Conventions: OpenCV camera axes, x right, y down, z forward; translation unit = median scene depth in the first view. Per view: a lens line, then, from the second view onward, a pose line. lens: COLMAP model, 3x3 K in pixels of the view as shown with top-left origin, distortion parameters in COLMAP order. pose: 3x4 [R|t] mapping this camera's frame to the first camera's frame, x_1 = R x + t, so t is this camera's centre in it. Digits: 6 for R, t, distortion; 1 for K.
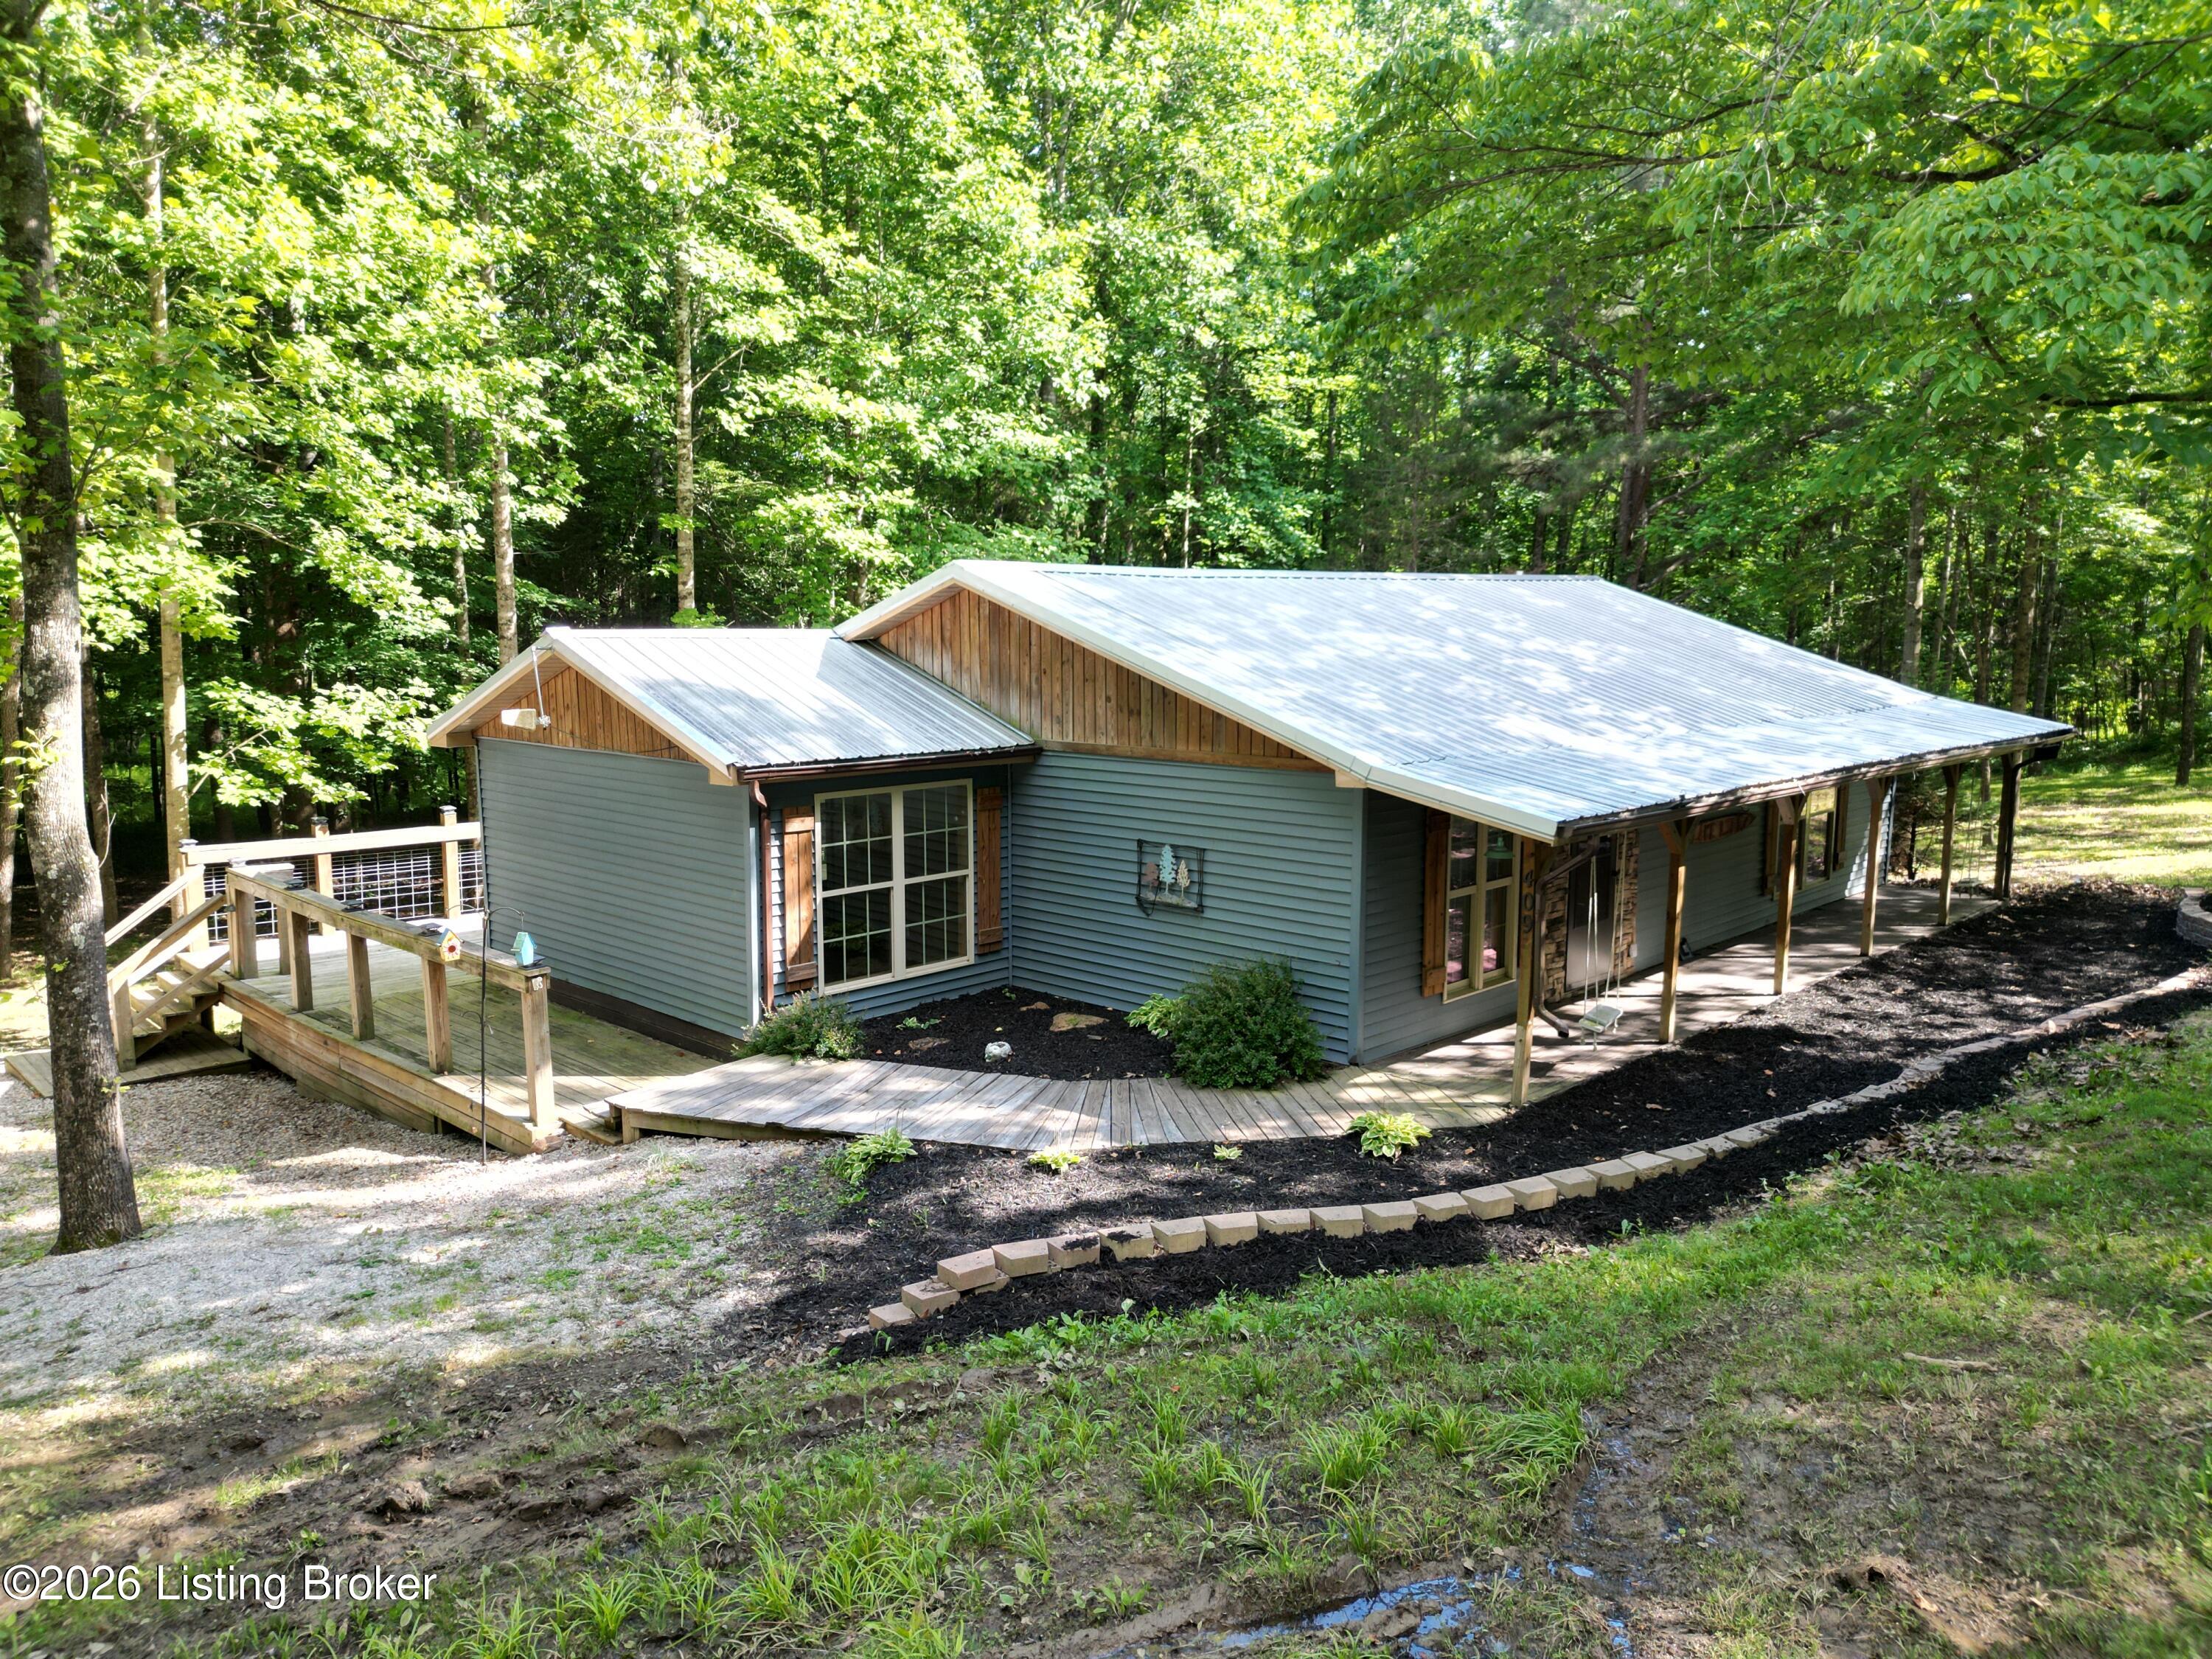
lens RADIAL K [[1561.1, 0, 1104.8], [0, 1561.1, 826.9], [0, 0, 1]] dist [-0.001849, -0.000662]
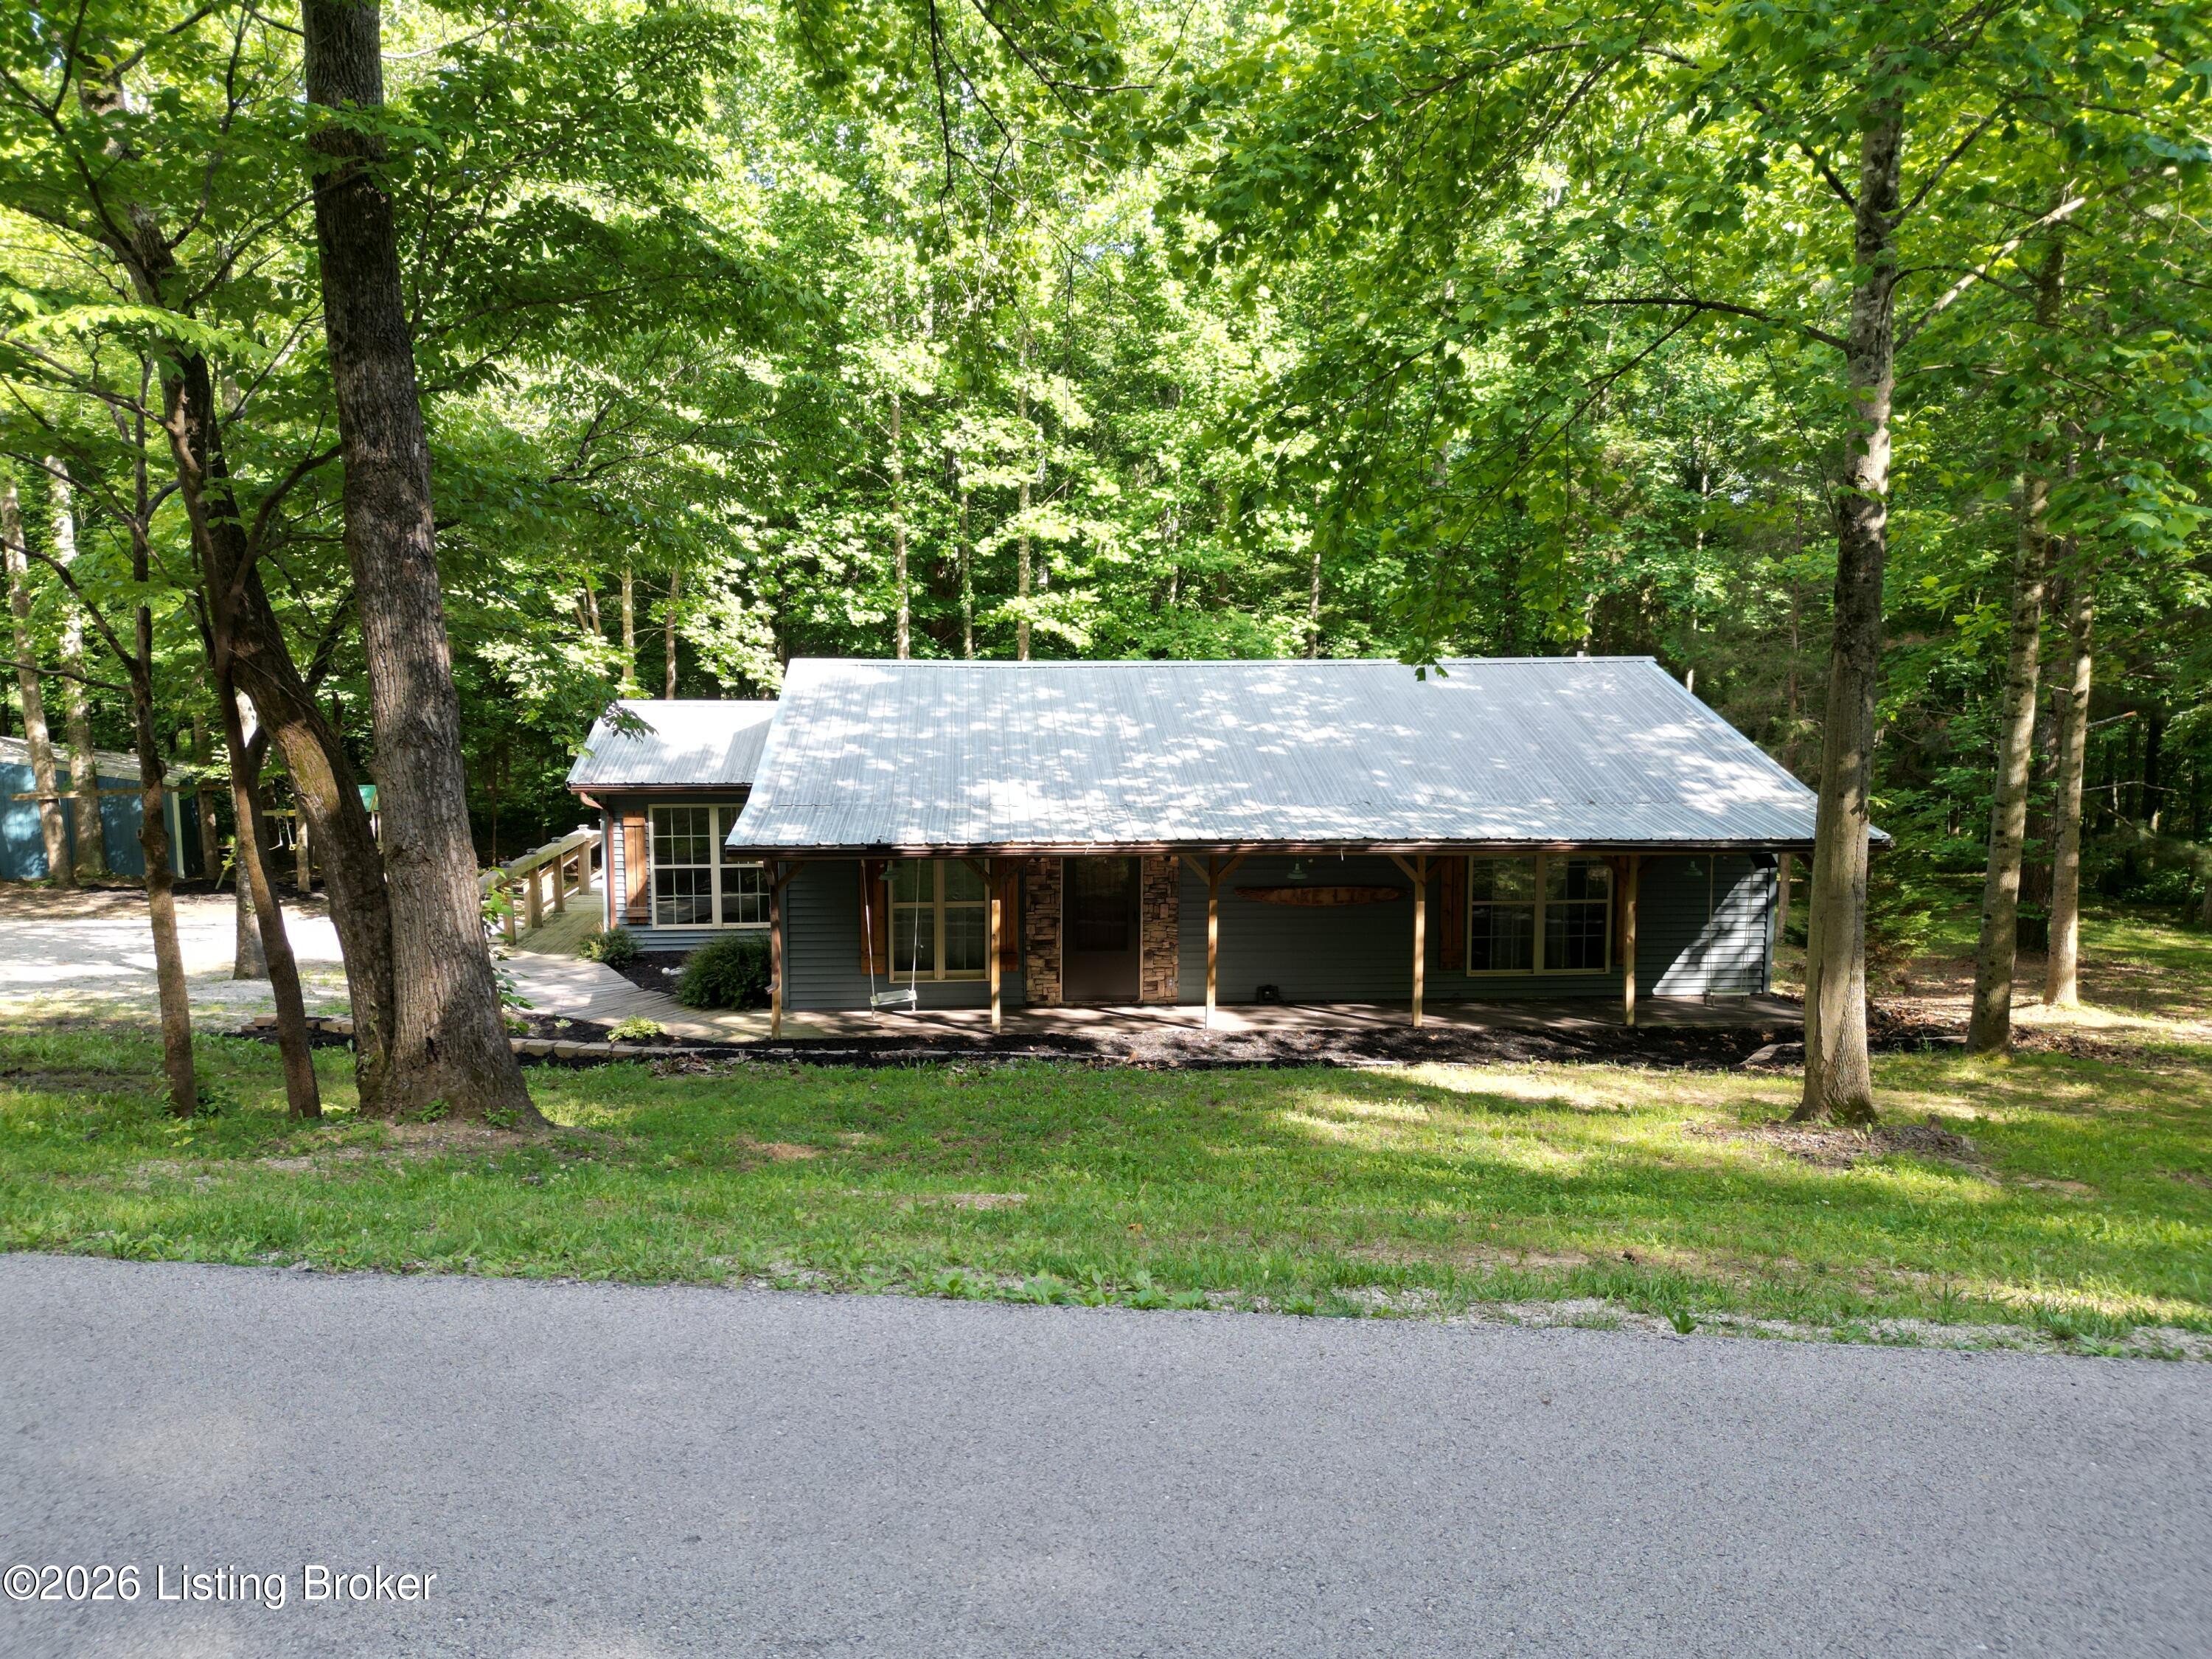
lens RADIAL K [[1585.4, 0, 1096.3], [0, 1585.4, 789.3], [0, 0, 1]] dist [0.085804, -0.077547]
pose [[0.749820, 0.053890, -0.659444, 1.249275], [-0.090531, 0.995660, -0.021573, -0.042132], [0.655419, 0.075876, 0.751444, 0.050961]]
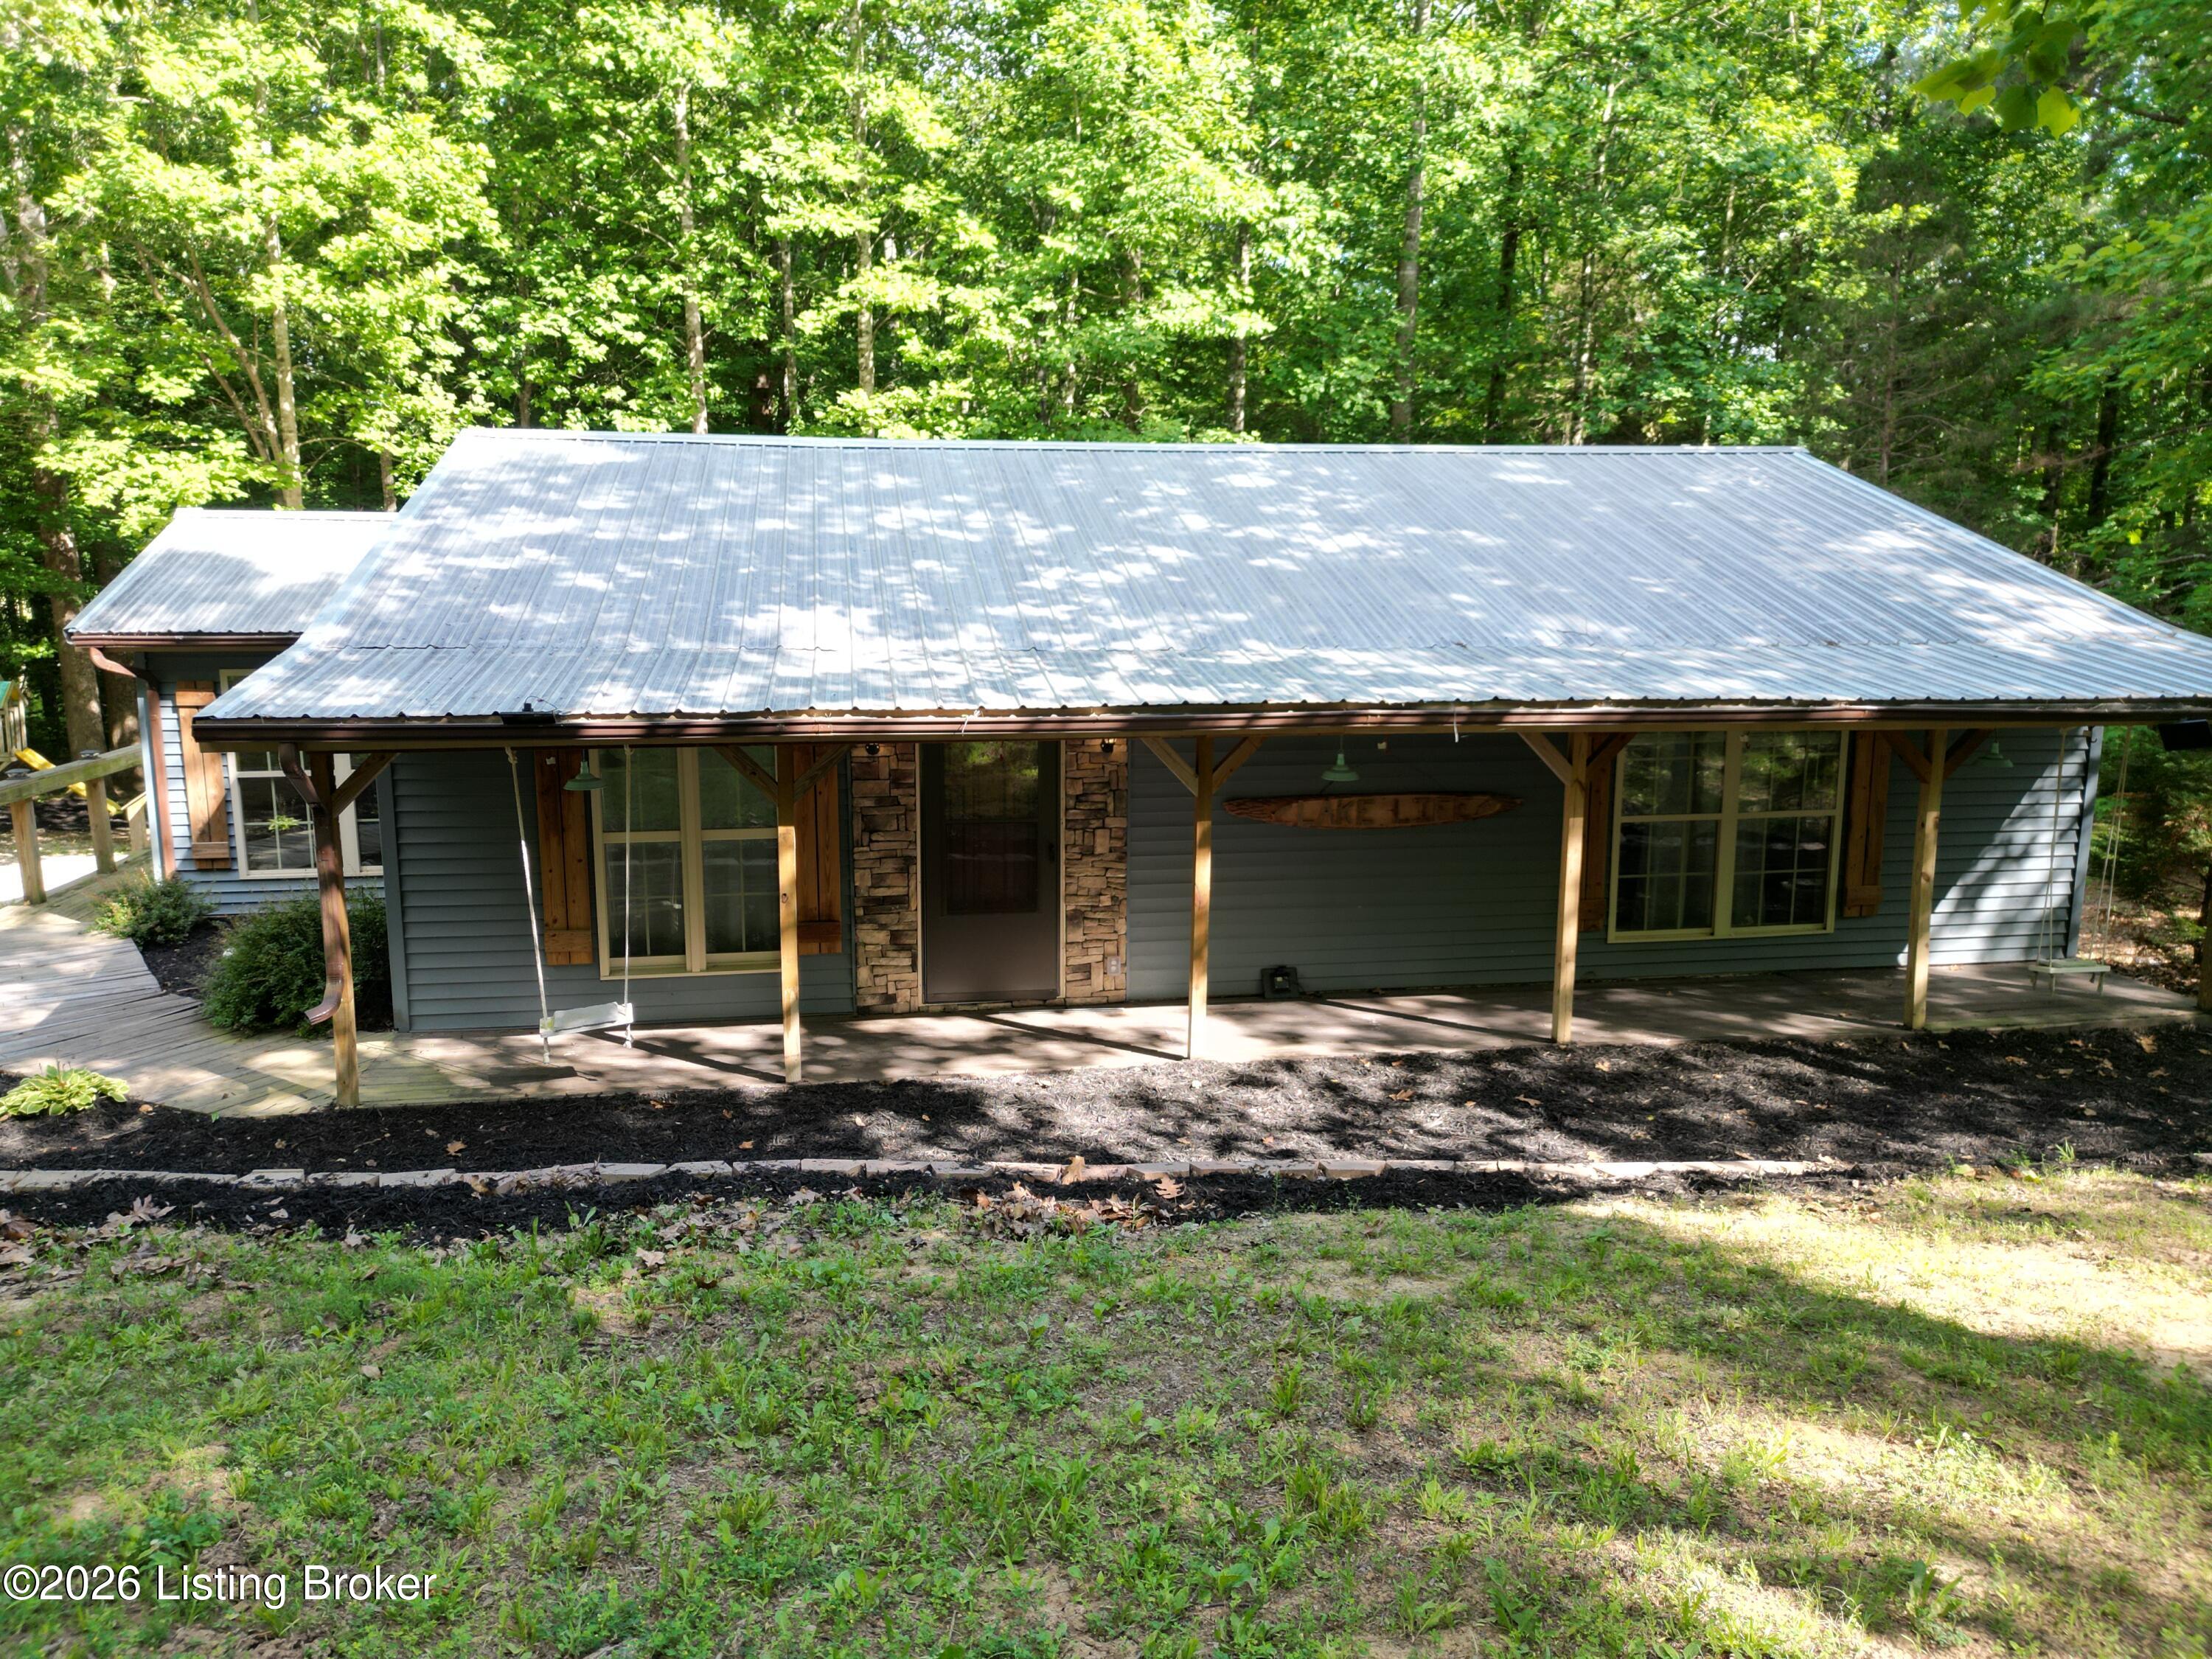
lens RADIAL K [[1585.4, 0, 1096.3], [0, 1585.4, 789.3], [0, 0, 1]] dist [0.085804, -0.077547]
pose [[0.802543, 0.080010, -0.591205, 0.842496], [-0.081381, 0.996385, 0.024373, -0.015280], [0.591018, 0.028552, 0.806153, 0.508330]]
